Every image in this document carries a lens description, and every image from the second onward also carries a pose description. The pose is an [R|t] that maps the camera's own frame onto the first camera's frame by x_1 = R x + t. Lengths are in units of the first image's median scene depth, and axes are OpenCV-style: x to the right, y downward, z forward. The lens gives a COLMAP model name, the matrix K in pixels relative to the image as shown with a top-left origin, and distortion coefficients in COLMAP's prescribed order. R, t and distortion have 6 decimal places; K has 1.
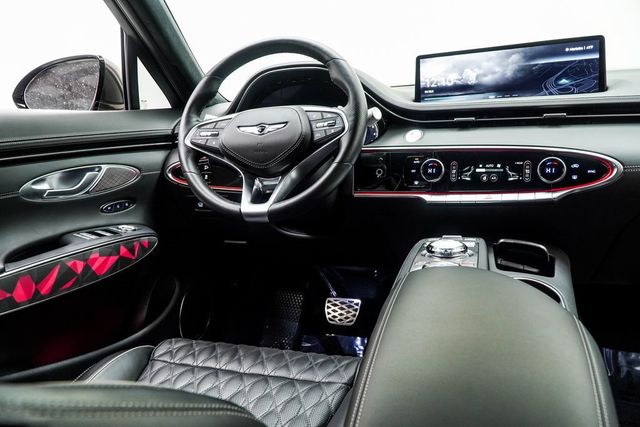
lens RADIAL K [[516.9, 0, 319.3], [0, 516.9, 199.8], [0, 0, 1]] dist [0.003606, -0.001725]
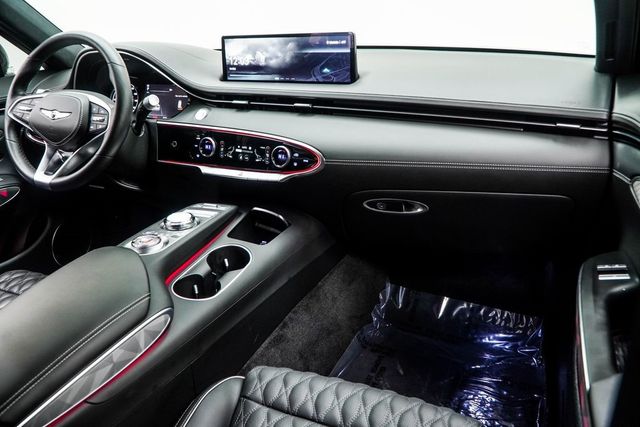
lens RADIAL K [[516.9, 0, 319.3], [0, 516.9, 199.8], [0, 0, 1]] dist [0.003606, -0.001725]
pose [[0.997780, 0.035426, -0.056396, 0.544884], [-0.023463, 0.979484, 0.200152, -0.181379], [0.062330, -0.198384, 0.978140, -0.181911]]
